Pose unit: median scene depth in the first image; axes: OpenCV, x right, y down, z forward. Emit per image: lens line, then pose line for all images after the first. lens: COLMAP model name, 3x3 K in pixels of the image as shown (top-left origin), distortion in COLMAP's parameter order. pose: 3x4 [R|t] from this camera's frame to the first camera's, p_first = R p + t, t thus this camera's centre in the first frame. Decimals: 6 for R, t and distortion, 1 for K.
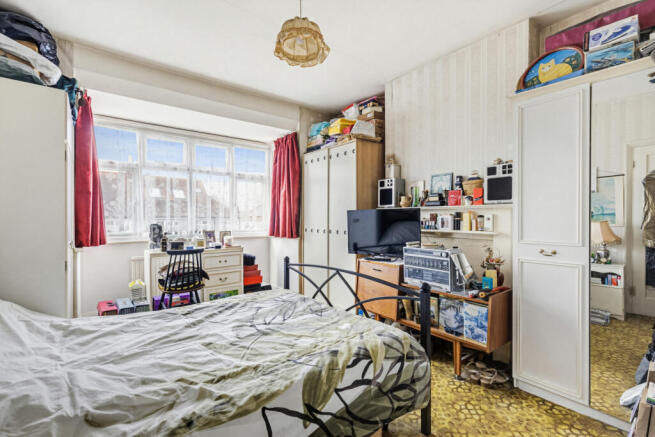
lens RADIAL K [[294.7, 0, 326.3], [0, 294.7, 220.1], [0, 0, 1]] dist [0.001158, -0.001215]
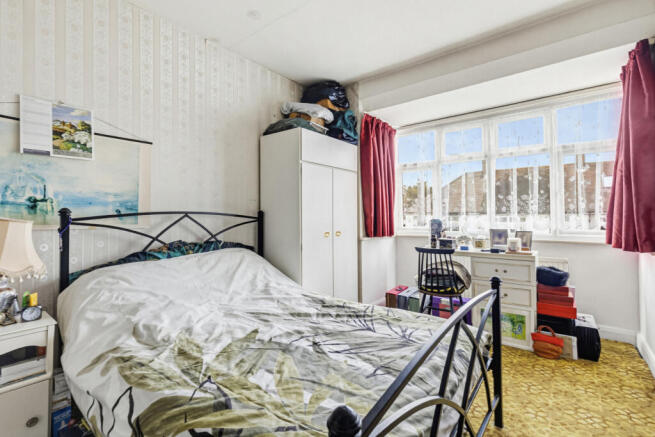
lens RADIAL K [[294.7, 0, 326.3], [0, 294.7, 220.1], [0, 0, 1]] dist [0.001158, -0.001215]
pose [[0.239714, 0.019963, -0.970638, 0.527884], [-0.001881, 0.999796, 0.020098, -0.009053], [0.970842, -0.002992, 0.239702, 0.739869]]
